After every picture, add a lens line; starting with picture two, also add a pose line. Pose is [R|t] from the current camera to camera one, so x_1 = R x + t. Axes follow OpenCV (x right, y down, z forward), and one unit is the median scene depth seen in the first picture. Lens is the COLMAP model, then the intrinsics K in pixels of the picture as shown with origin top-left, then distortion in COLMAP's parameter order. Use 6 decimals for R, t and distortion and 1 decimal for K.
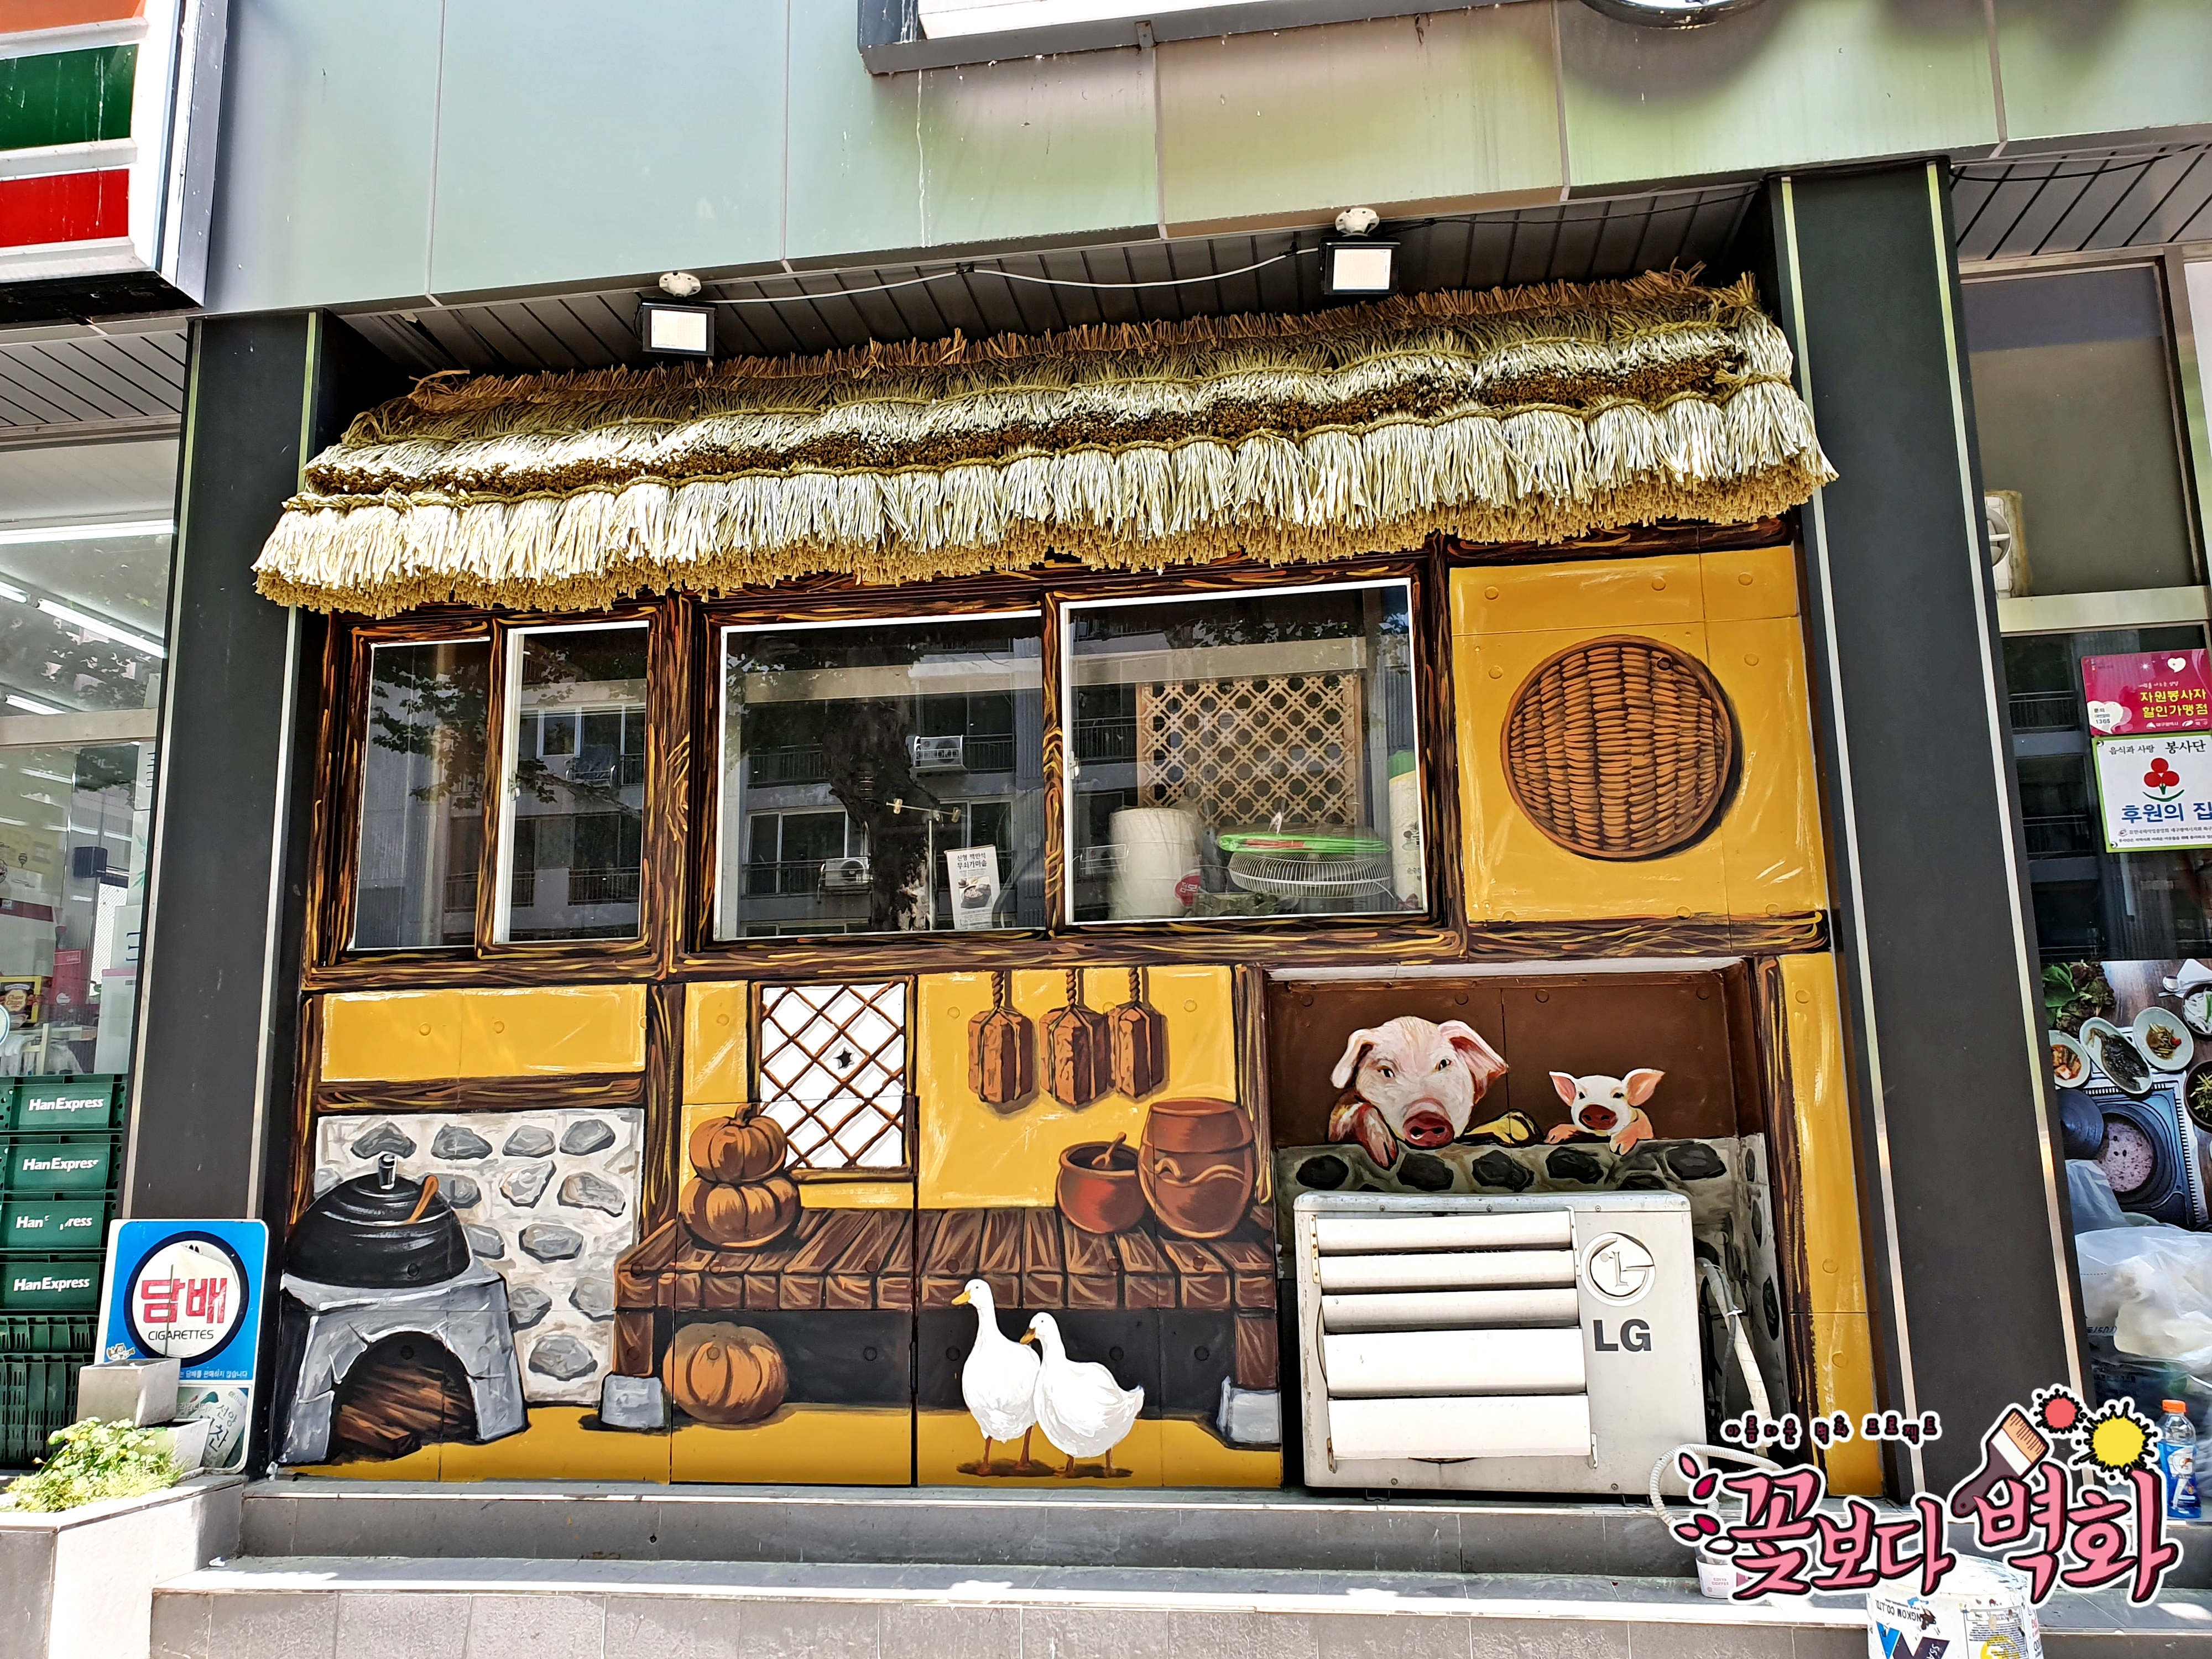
lens RADIAL K [[1688.3, 0, 1086.8], [0, 1688.3, 835.6], [0, 0, 1]] dist [0.010233, -0.003215]
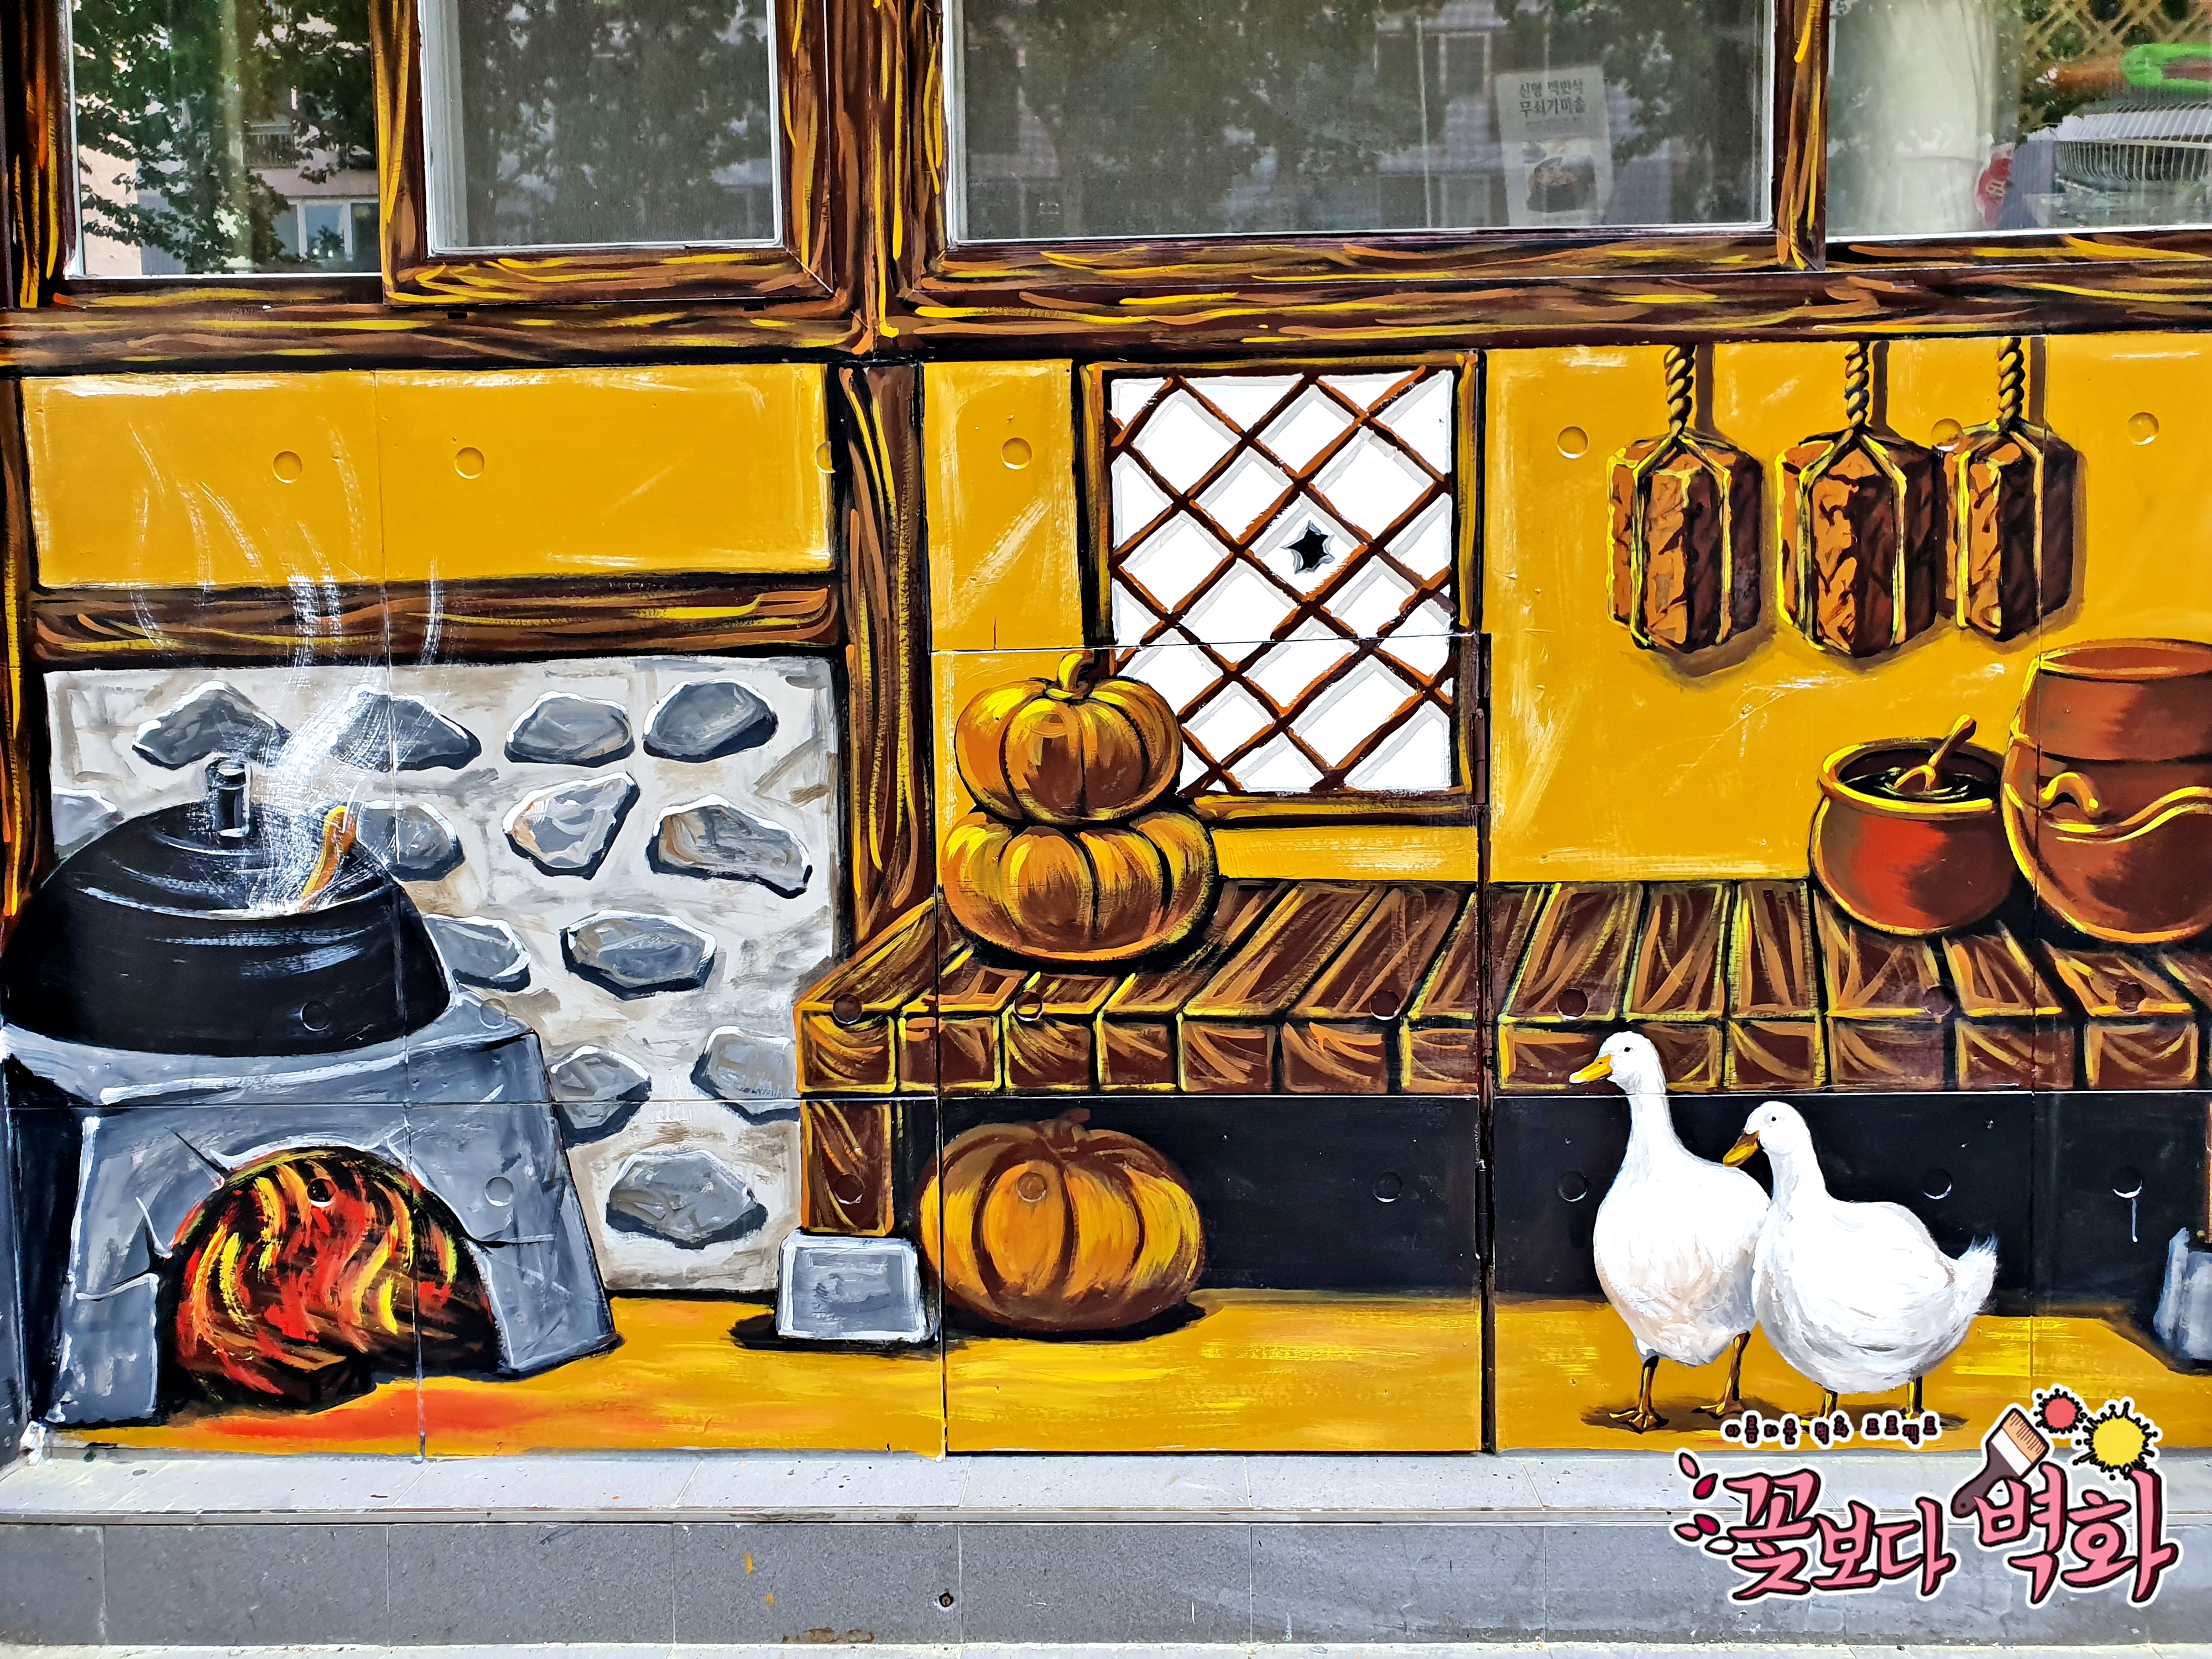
lens RADIAL K [[1671.0, 0, 1076.1], [0, 1671.0, 833.3], [0, 0, 1]] dist [0.004215, 0.001403]
pose [[0.993084, -0.006759, 0.117215, -0.252641], [-0.022215, 0.969491, 0.244119, 0.099672], [-0.115289, -0.245034, 0.962635, 0.569999]]
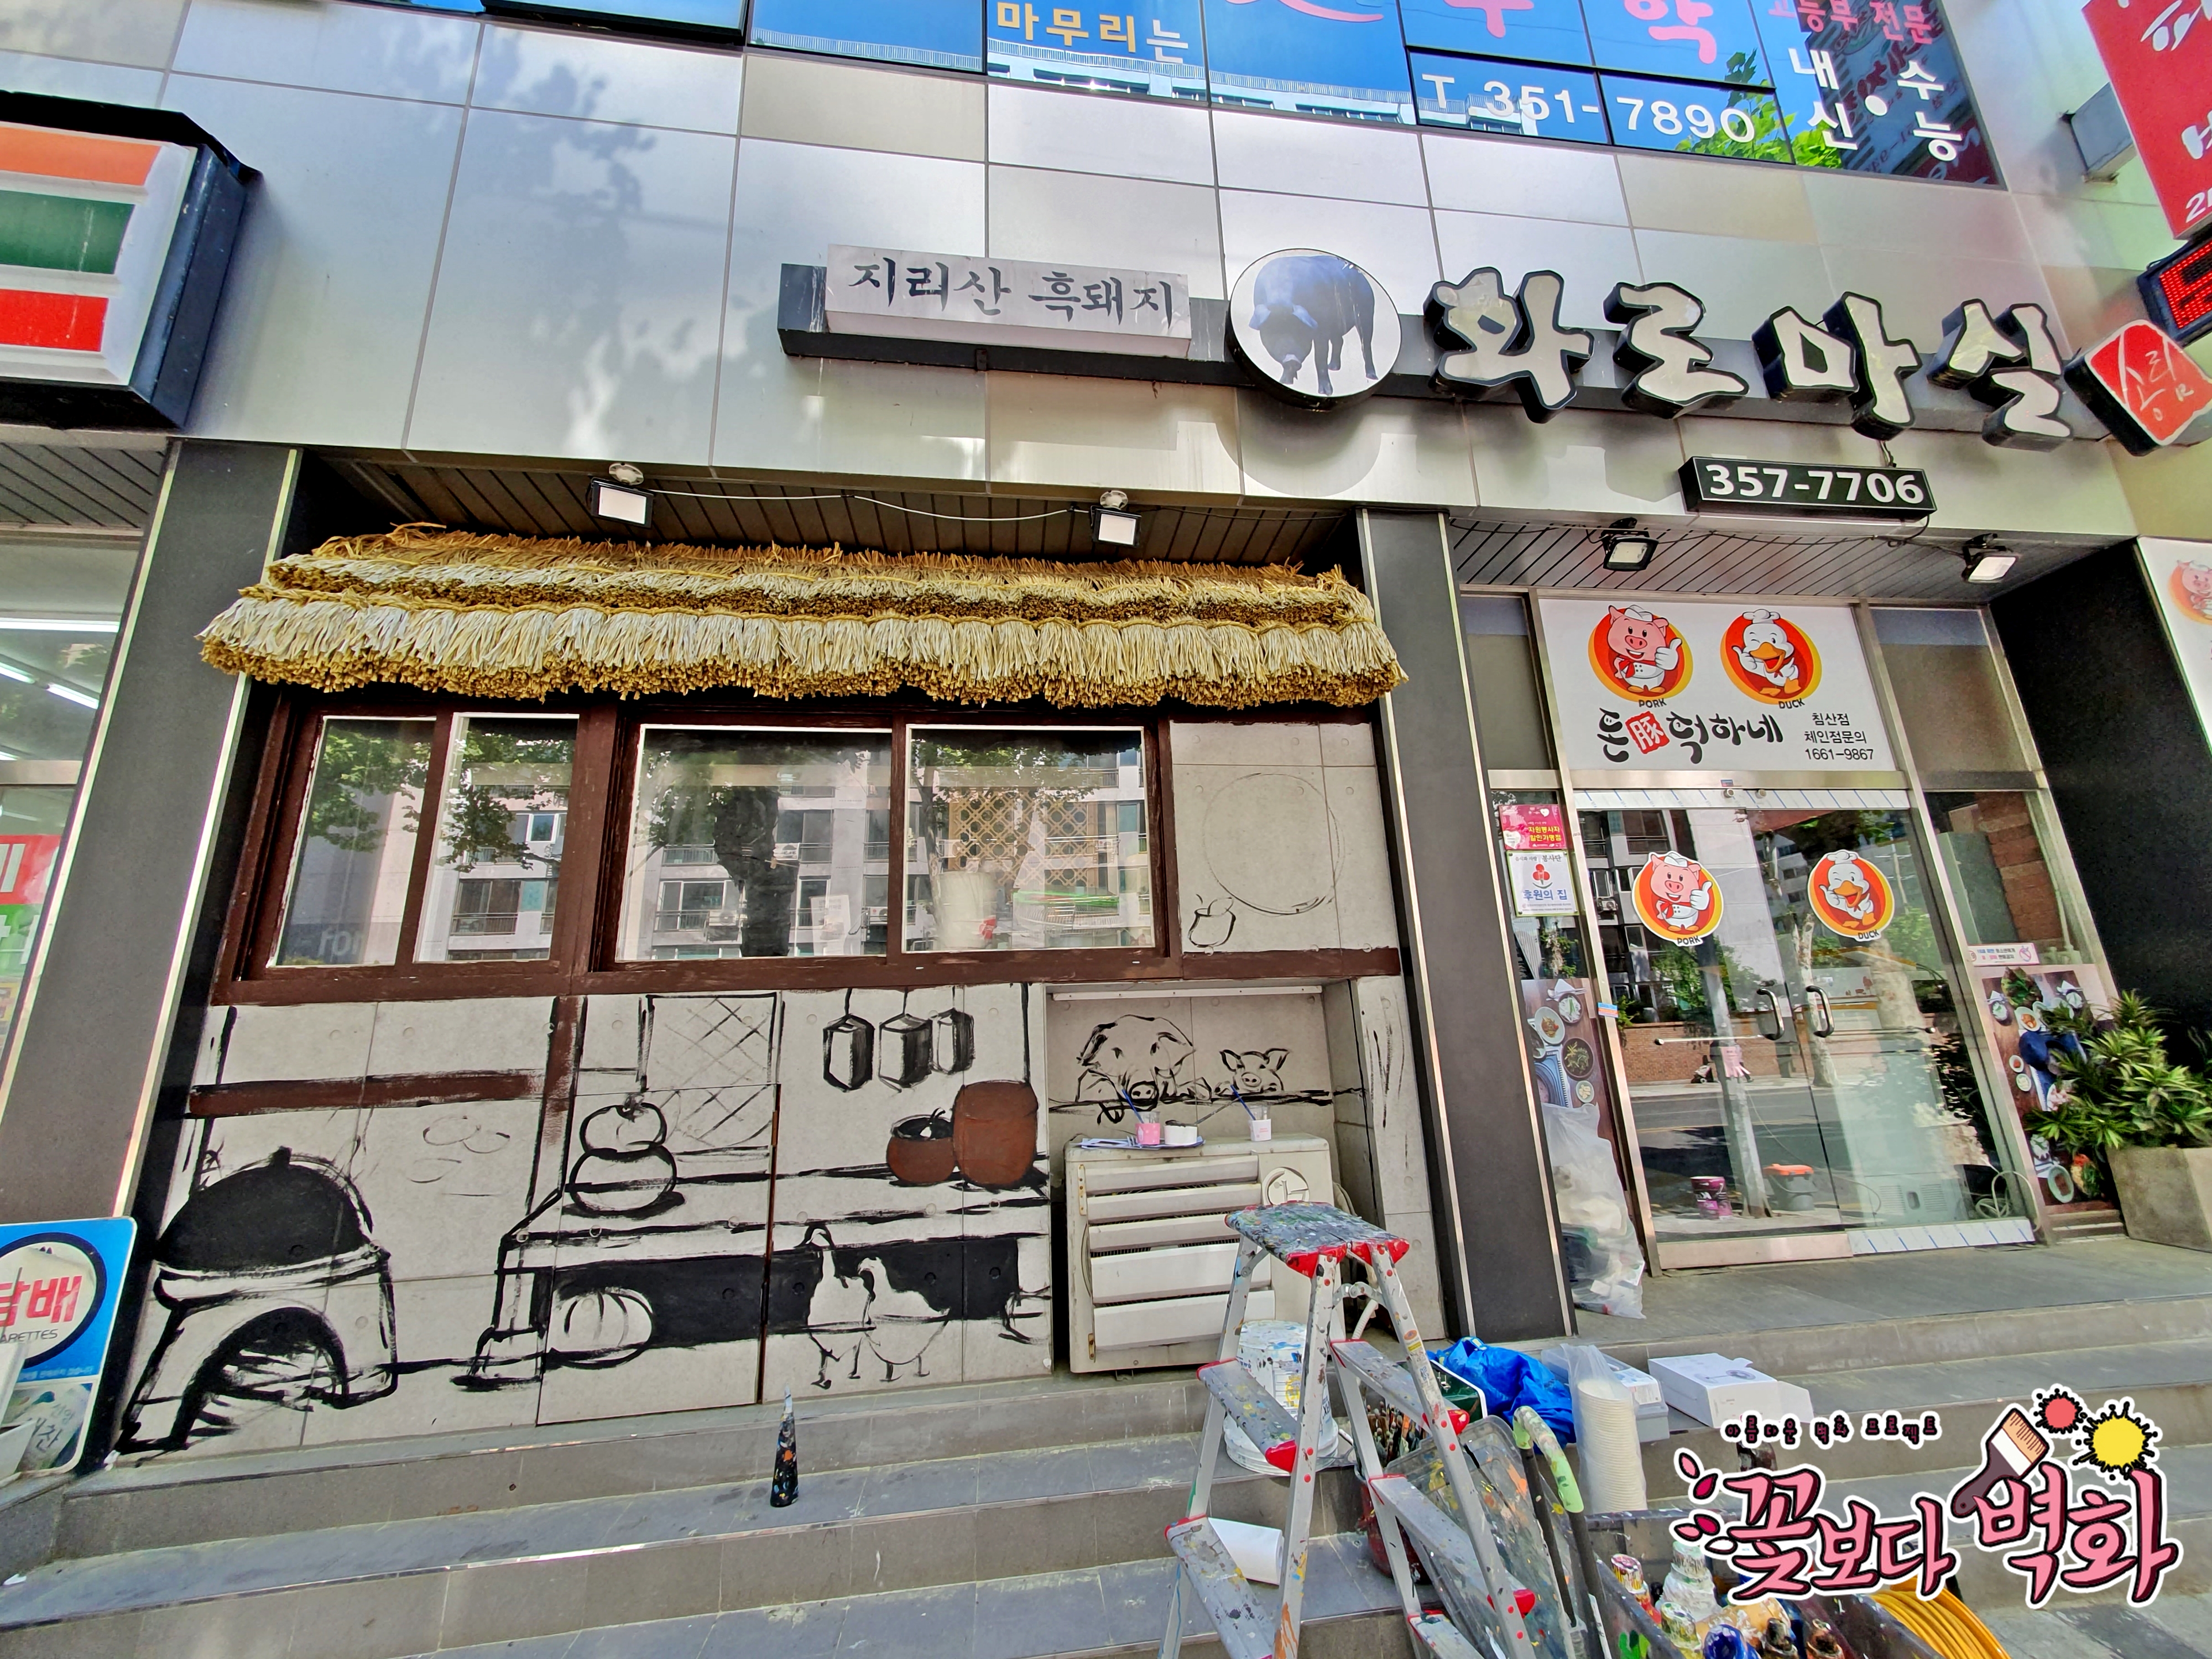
lens RADIAL K [[860.3, 0, 1118.2], [0, 860.3, 833.0], [0, 0, 1]] dist [0.011224, -0.003581]
pose [[0.959368, 0.049230, 0.277828, -0.043115], [-0.026272, 0.995969, -0.085761, 0.011396], [-0.280931, 0.074977, 0.956795, 0.265795]]
